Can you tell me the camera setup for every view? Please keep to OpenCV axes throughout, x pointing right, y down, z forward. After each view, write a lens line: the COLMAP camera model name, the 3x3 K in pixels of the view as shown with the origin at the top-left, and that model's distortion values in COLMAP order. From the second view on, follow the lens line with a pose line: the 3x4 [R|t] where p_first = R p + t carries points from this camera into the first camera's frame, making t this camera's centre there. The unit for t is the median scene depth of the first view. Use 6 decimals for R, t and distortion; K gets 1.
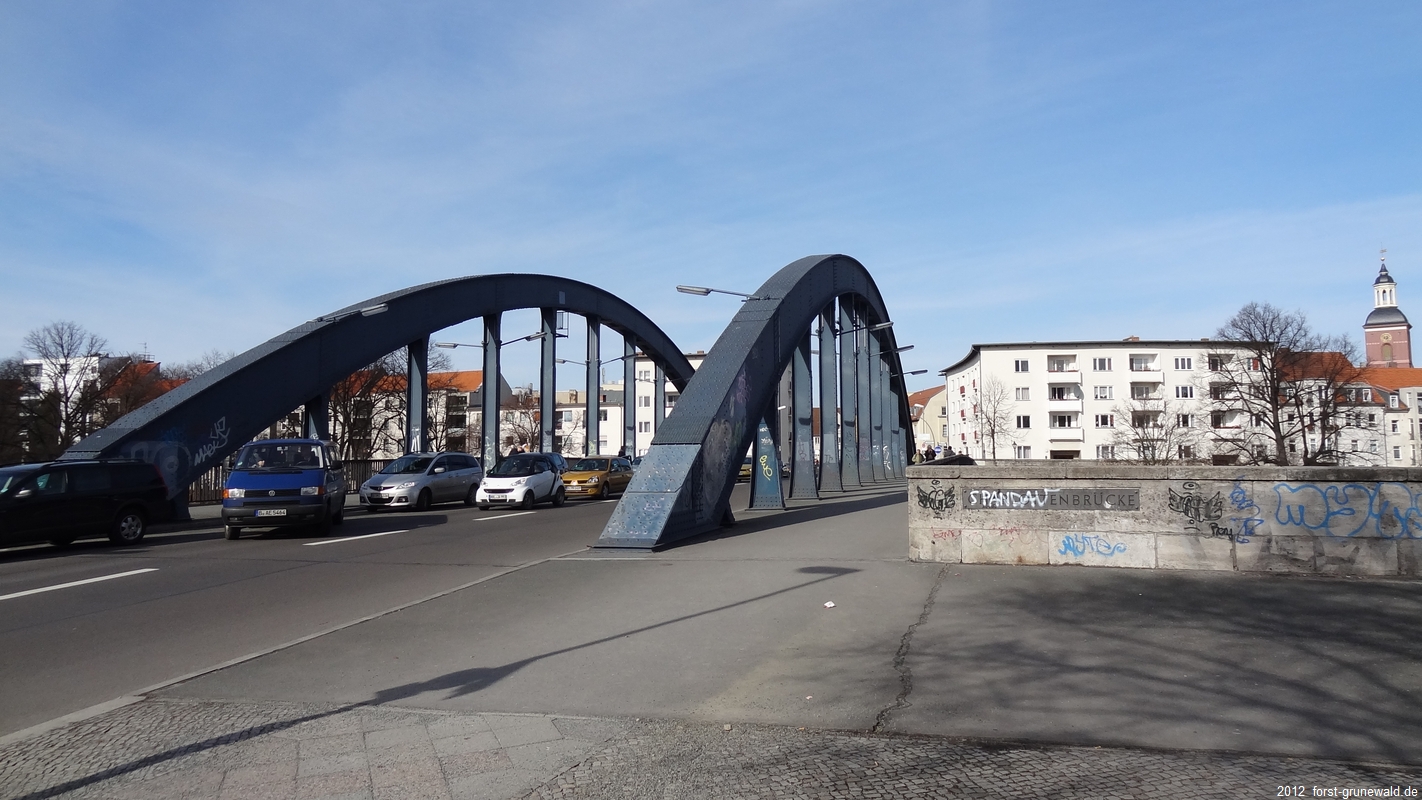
lens RADIAL K [[1043.2, 0, 711.0], [0, 1043.2, 400.0], [0, 0, 1]] dist [0.002786, 0.058313]
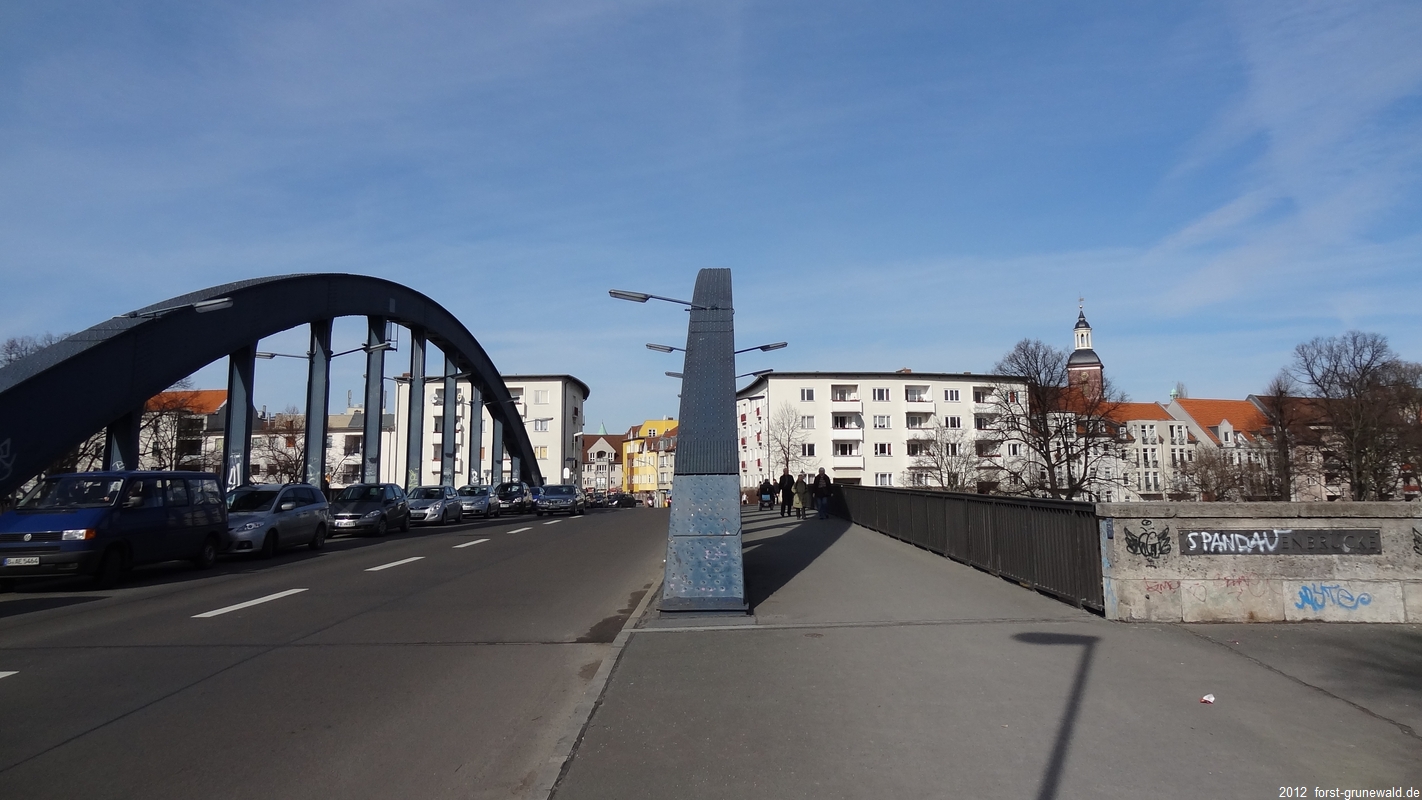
lens RADIAL K [[1043.2, 0, 711.0], [0, 1043.2, 400.0], [0, 0, 1]] dist [0.002786, 0.058313]
pose [[0.969093, 0.015904, 0.246183, -0.089460], [-0.009422, 0.999578, -0.027484, 0.002403], [-0.246516, 0.024315, 0.968834, 0.081148]]
